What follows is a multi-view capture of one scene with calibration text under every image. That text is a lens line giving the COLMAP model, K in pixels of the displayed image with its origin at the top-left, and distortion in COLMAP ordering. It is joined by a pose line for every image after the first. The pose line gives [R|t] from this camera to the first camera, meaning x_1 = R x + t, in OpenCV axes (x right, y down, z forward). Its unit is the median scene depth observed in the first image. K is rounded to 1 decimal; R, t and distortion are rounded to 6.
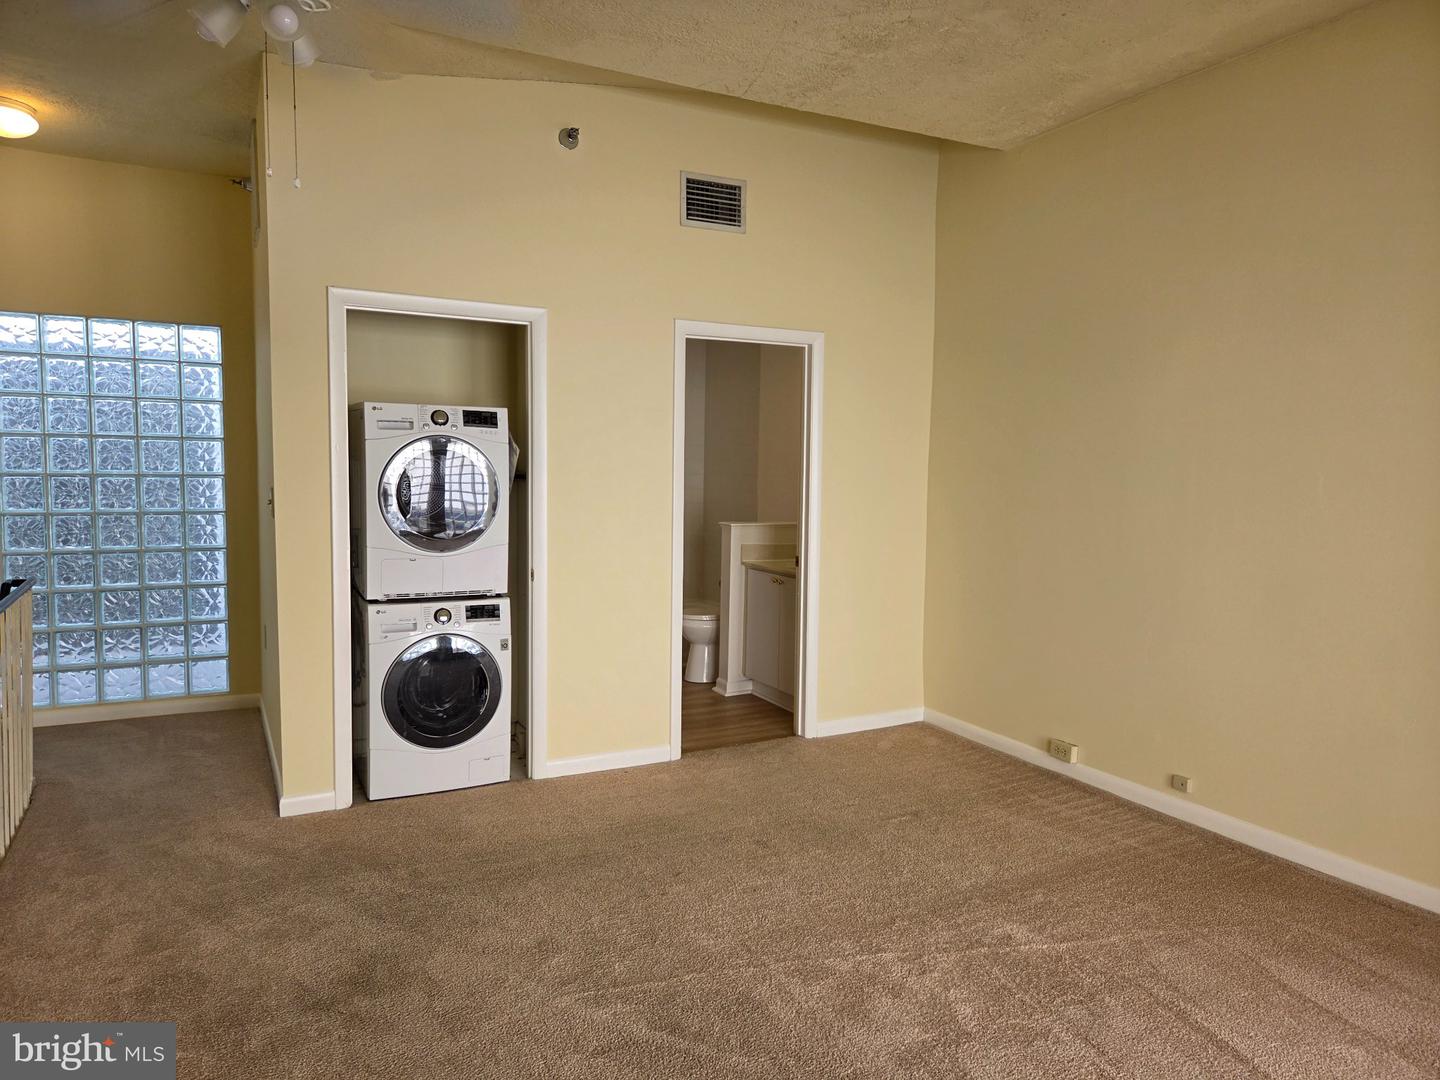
lens RADIAL K [[957.3, 0, 717.7], [0, 957.3, 528.8], [0, 0, 1]] dist [0.051163, -0.041369]
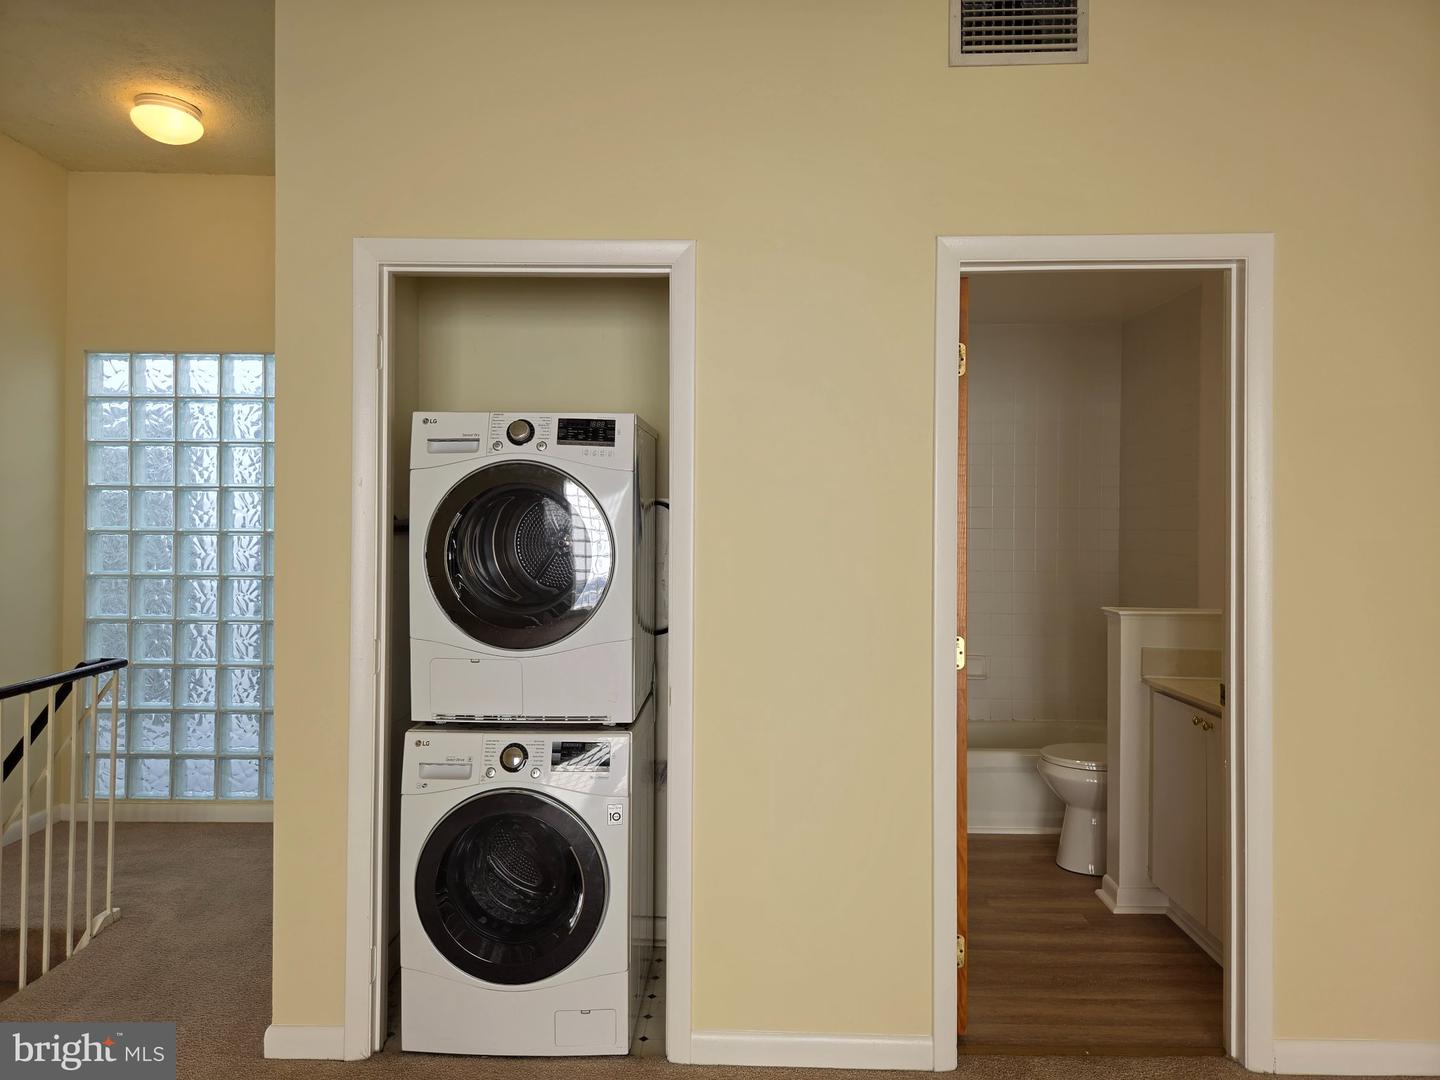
lens RADIAL K [[957.3, 0, 717.7], [0, 957.3, 528.8], [0, 0, 1]] dist [0.051163, -0.041369]
pose [[0.876539, -0.008872, -0.481248, 0.109135], [-0.025880, 0.997515, -0.065527, -0.014901], [0.480634, 0.069891, 0.874132, 0.484292]]
